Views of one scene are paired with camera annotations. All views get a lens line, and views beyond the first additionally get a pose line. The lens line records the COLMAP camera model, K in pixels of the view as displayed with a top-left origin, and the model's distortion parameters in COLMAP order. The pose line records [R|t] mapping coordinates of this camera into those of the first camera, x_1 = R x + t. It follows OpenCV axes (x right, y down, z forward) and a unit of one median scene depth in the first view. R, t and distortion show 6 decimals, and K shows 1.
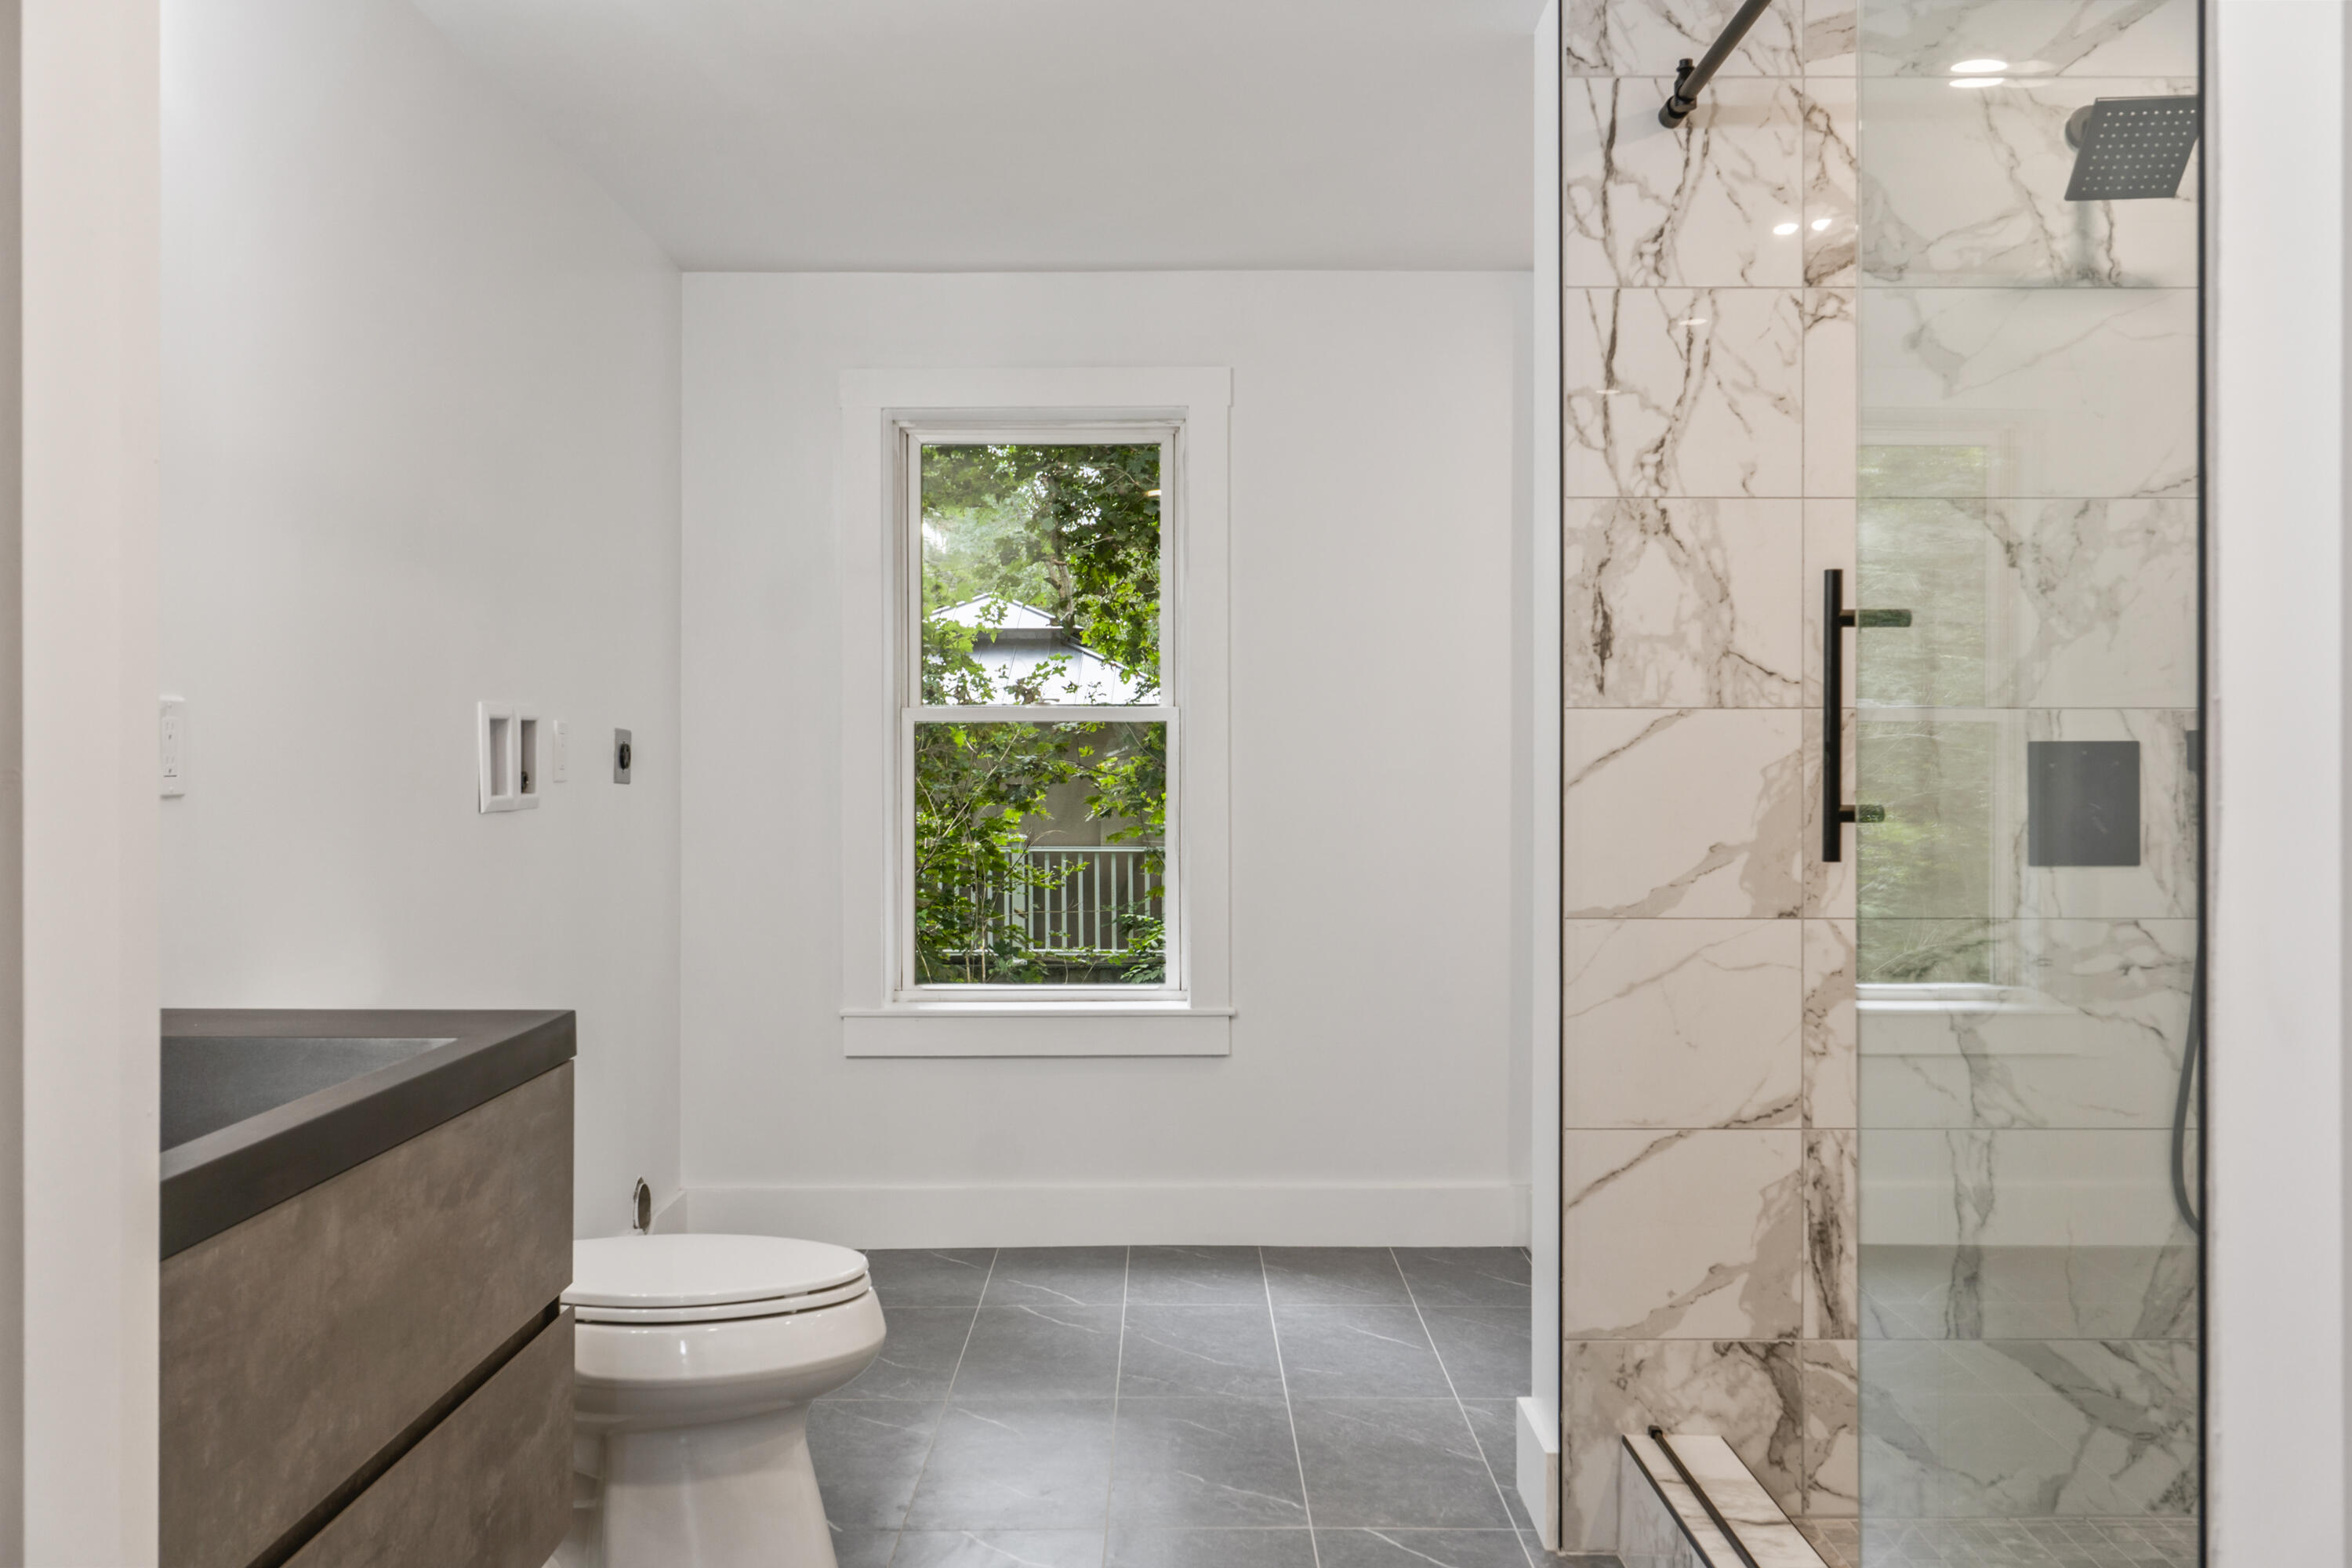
lens RADIAL K [[2038.1, 0, 1171.9], [0, 2038.1, 772.9], [0, 0, 1]] dist [0.051255, 0.039694]
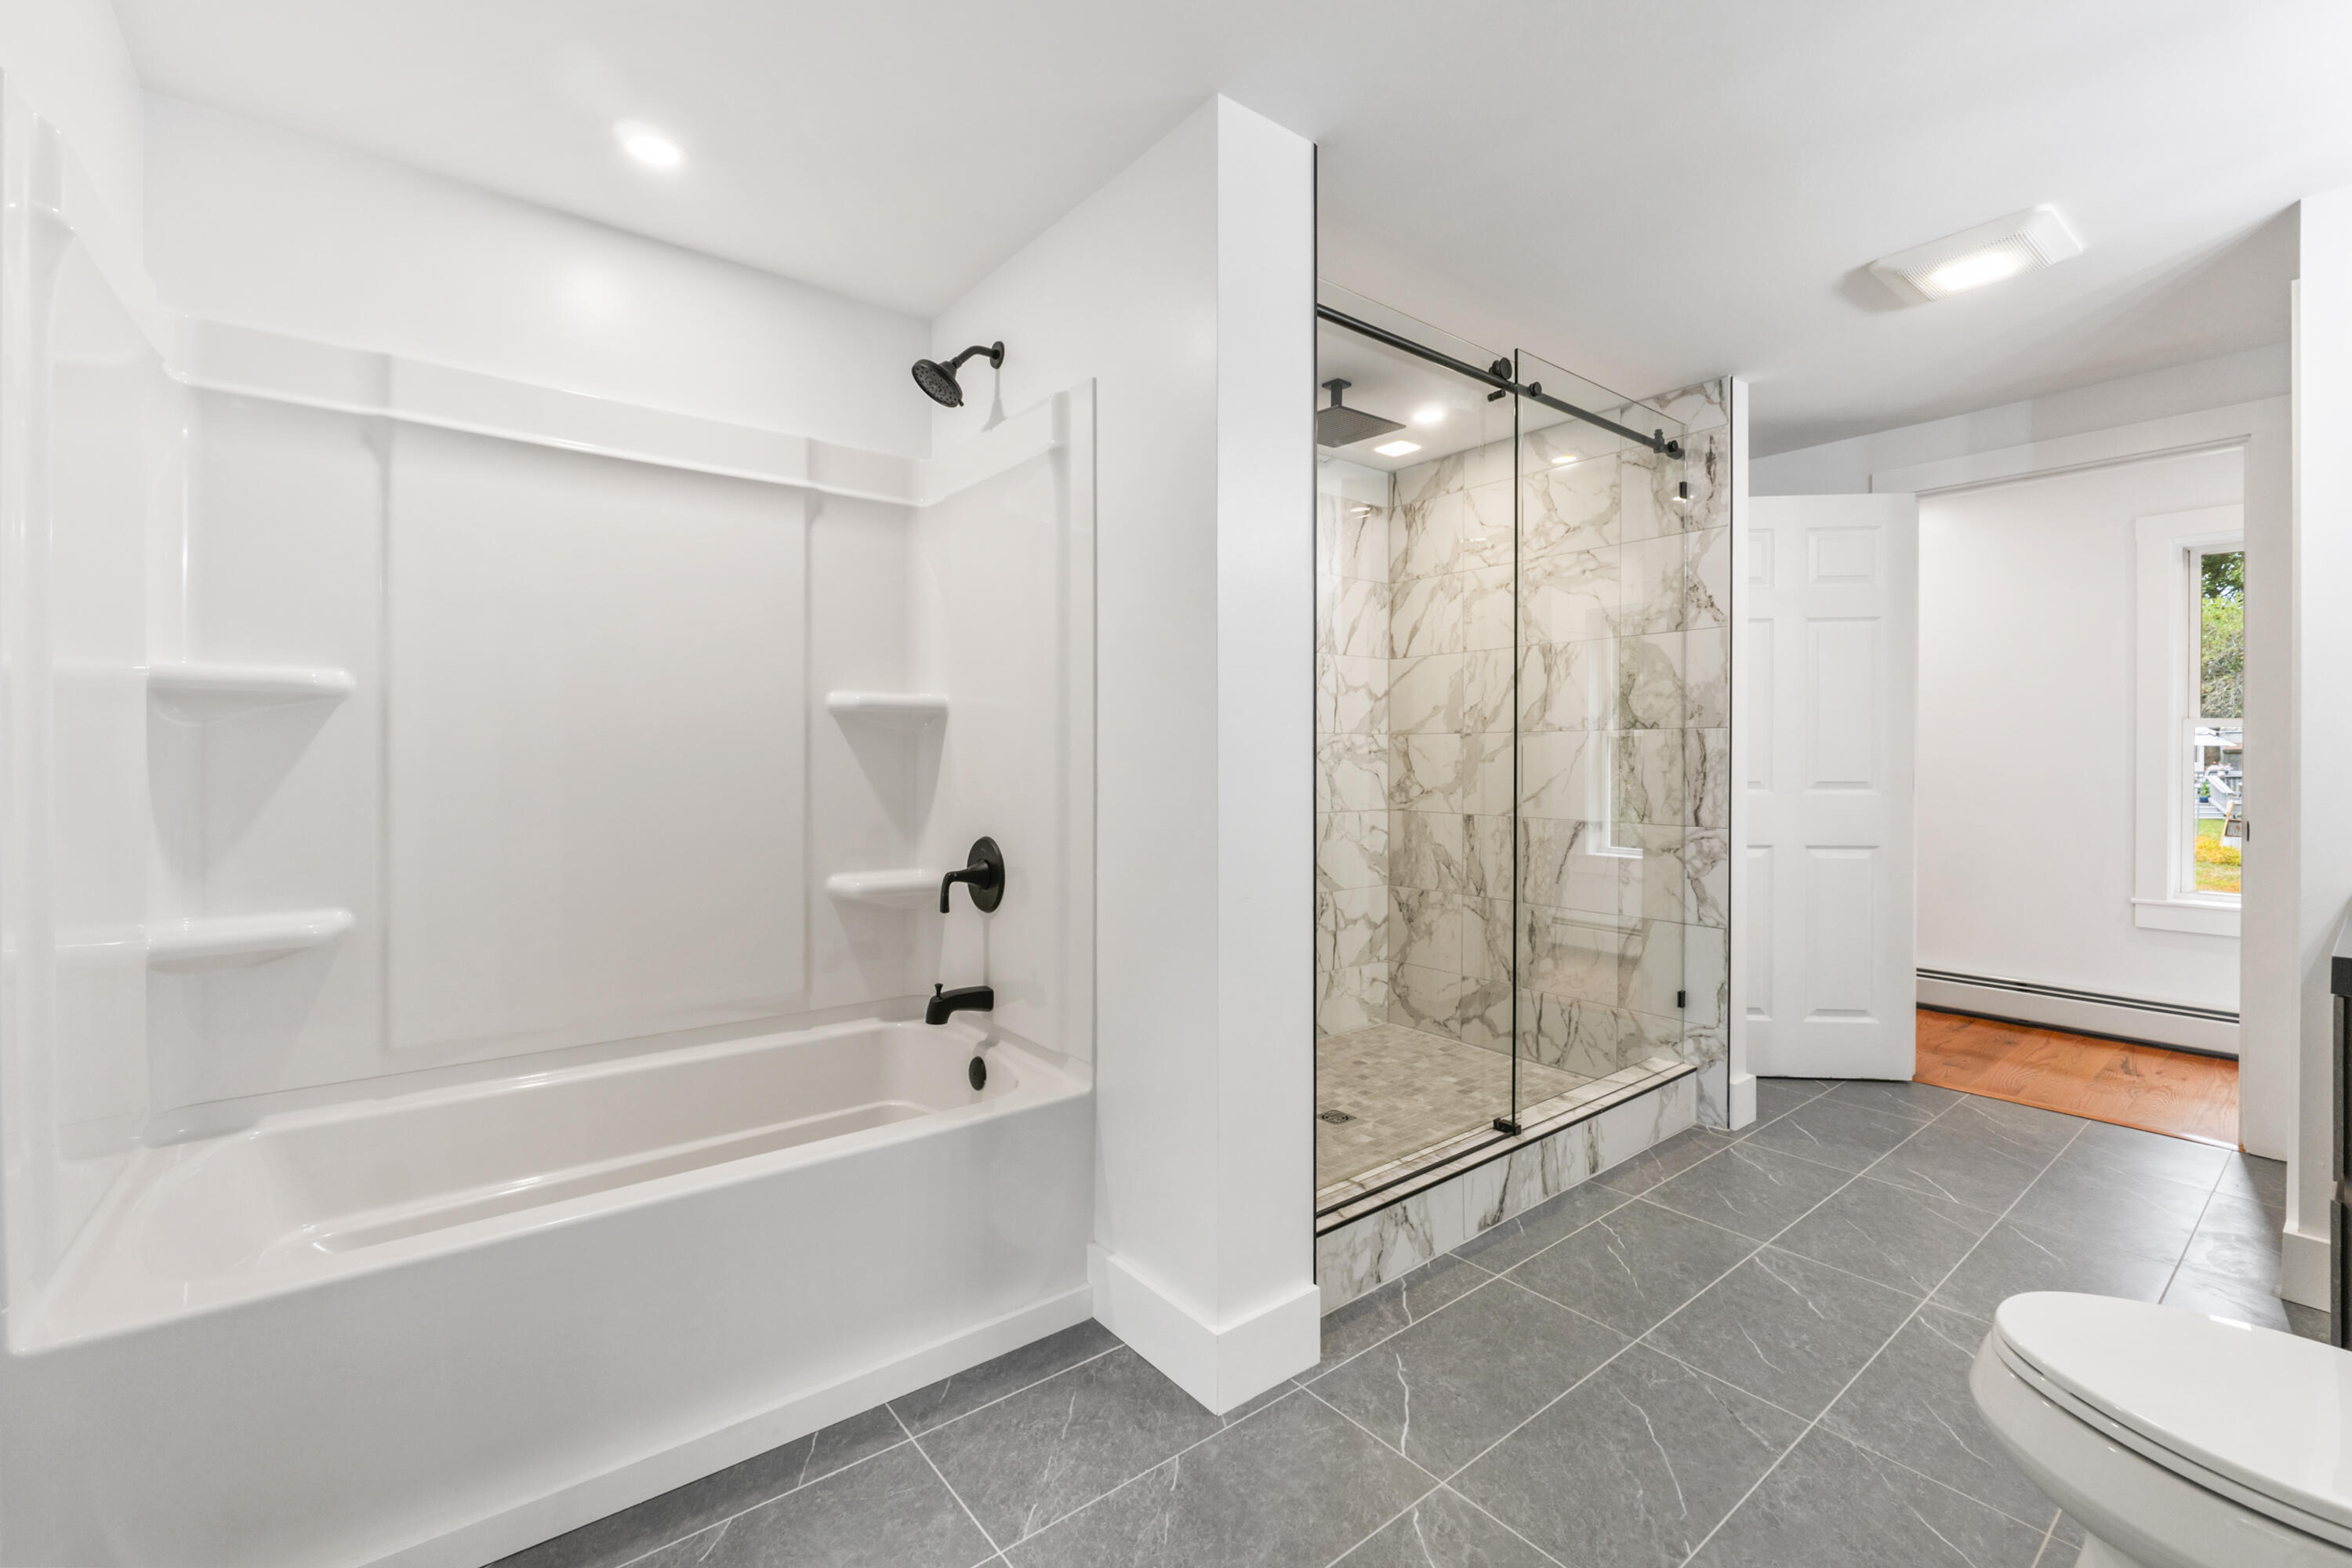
lens RADIAL K [[990.4, 0, 1174.6], [0, 990.4, 762.6], [0, 0, 1]] dist [-0.001688, -0.001155]
pose [[-0.619089, -0.001335, 0.785320, -0.247078], [0.003176, 0.999986, 0.004204, 0.000622], [-0.785314, 0.005097, -0.619076, 1.455539]]
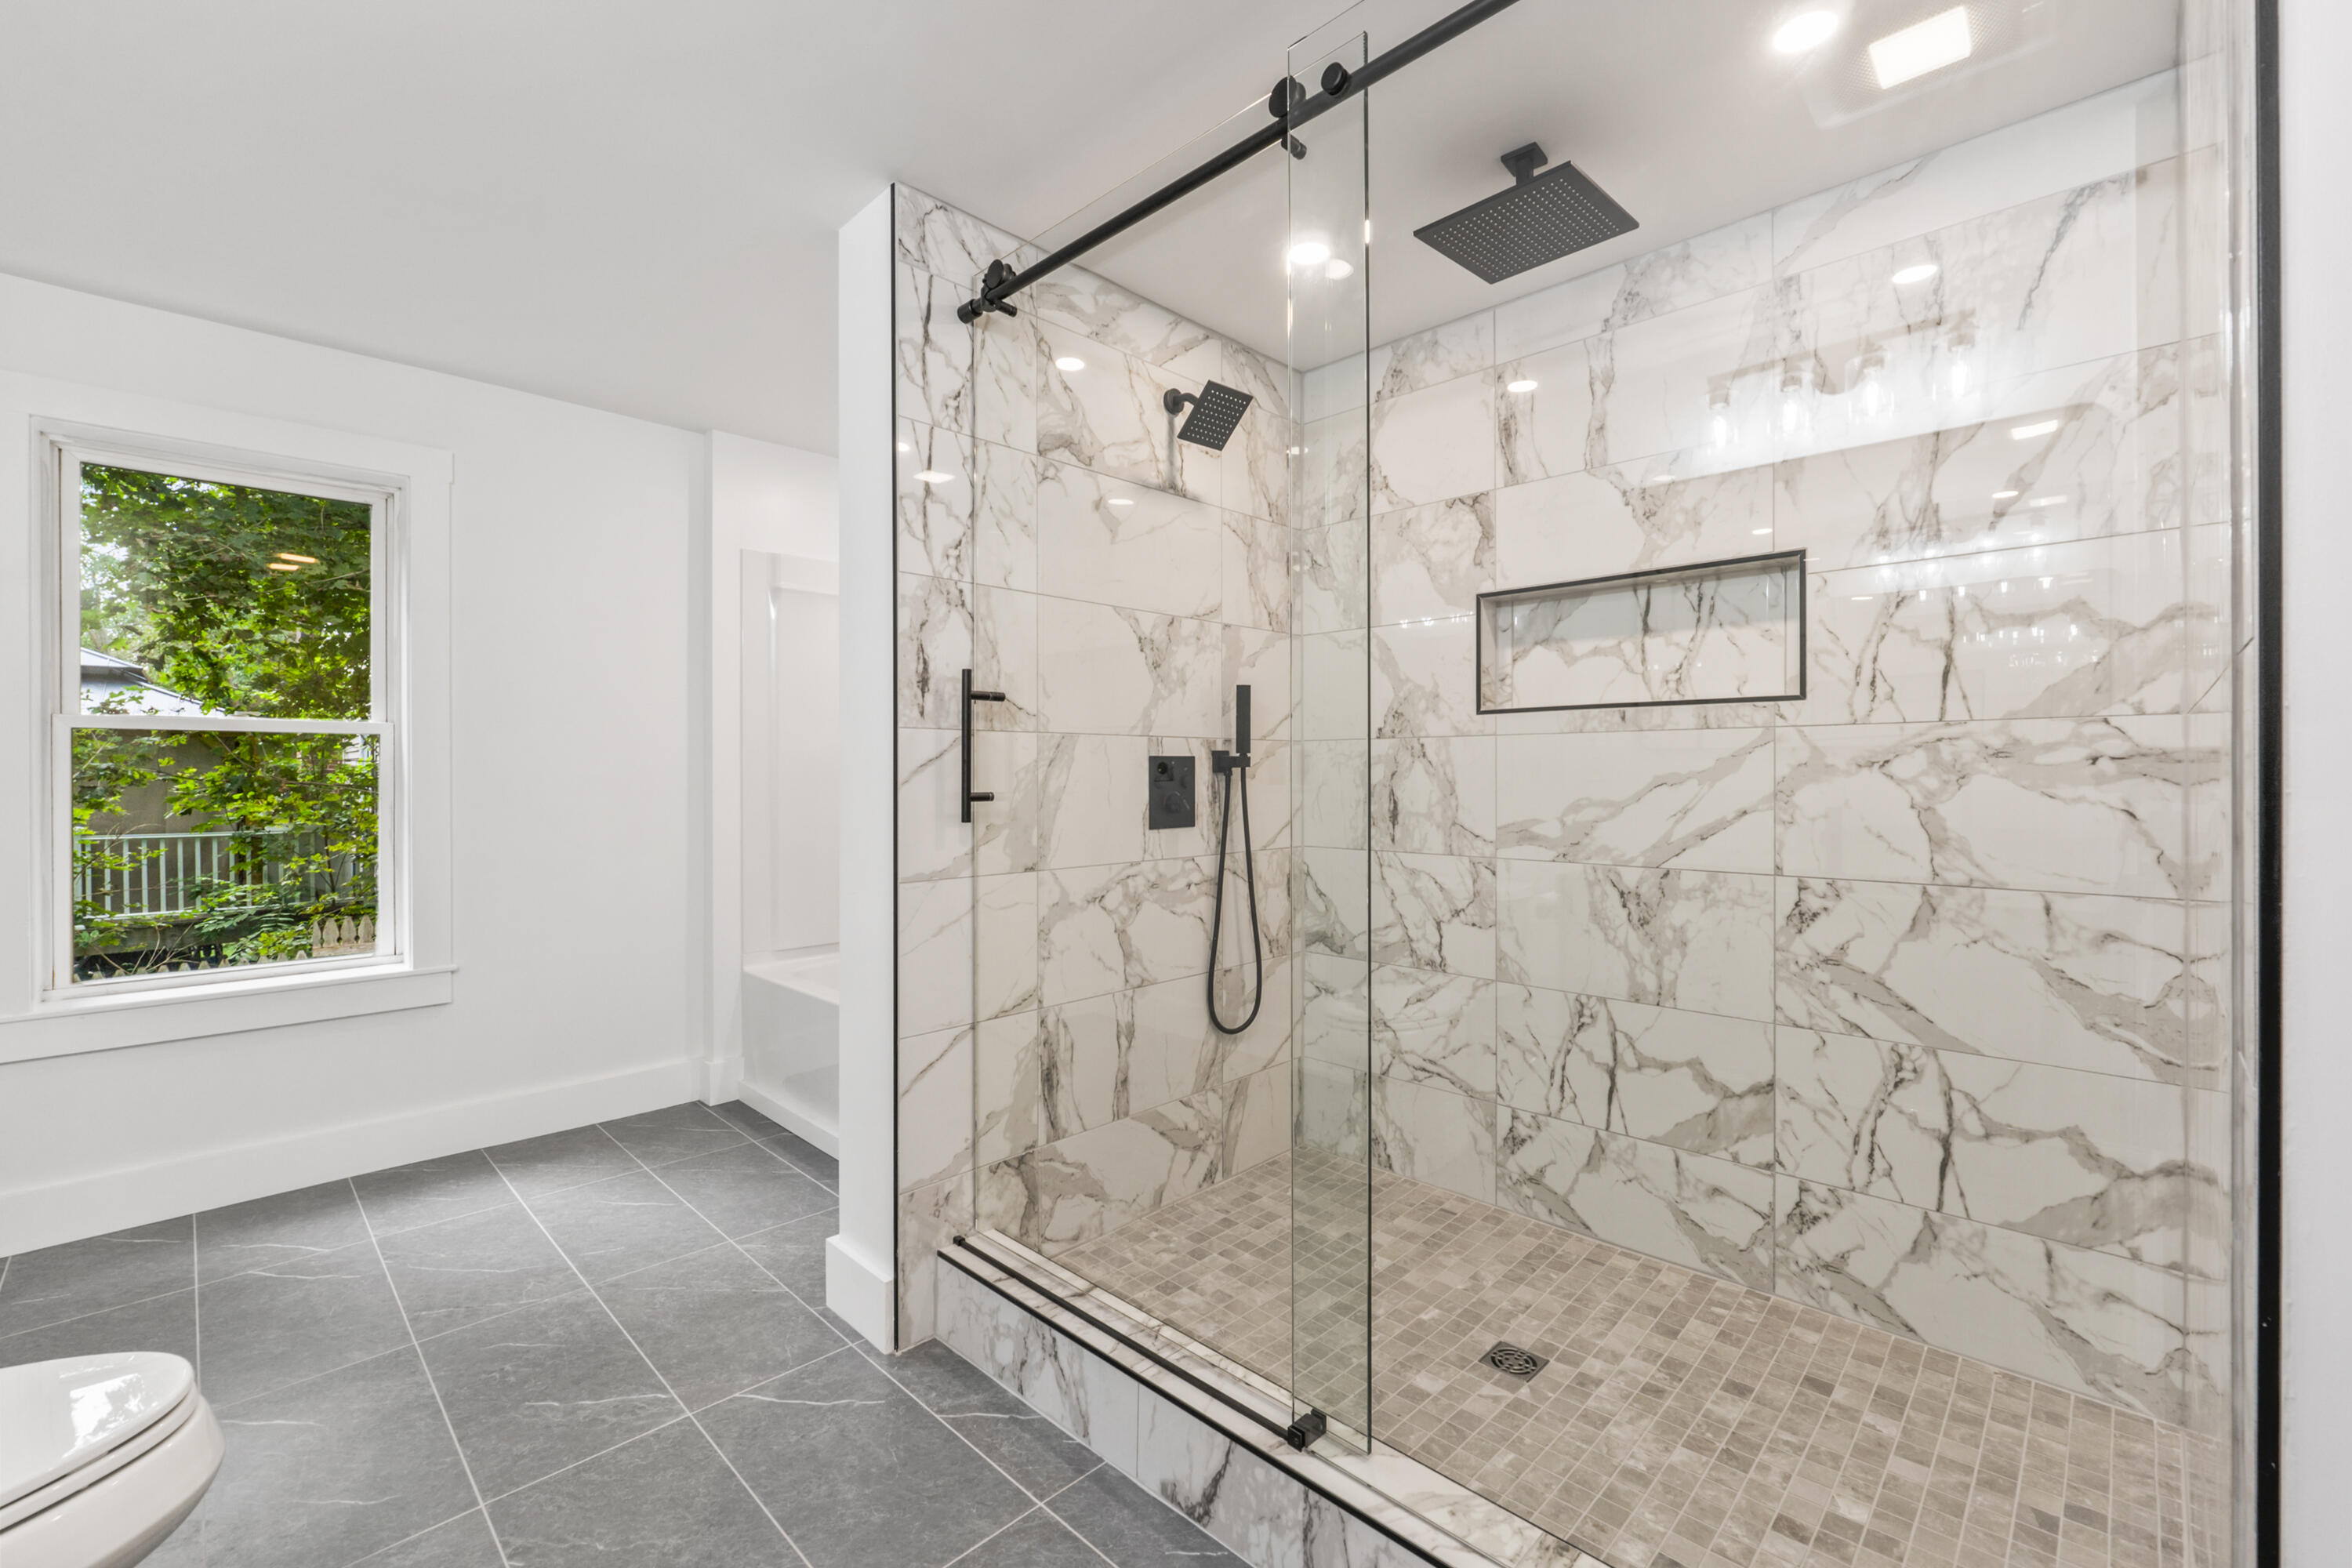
lens RADIAL K [[990.4, 0, 1177.2], [0, 990.4, 776.2], [0, 0, 1]] dist [-0.001688, -0.001155]
pose [[0.705292, -0.004153, 0.708905, -0.140218], [0.004239, 0.999990, 0.001641, -0.000061], [-0.708904, 0.001848, 0.705303, 0.410119]]
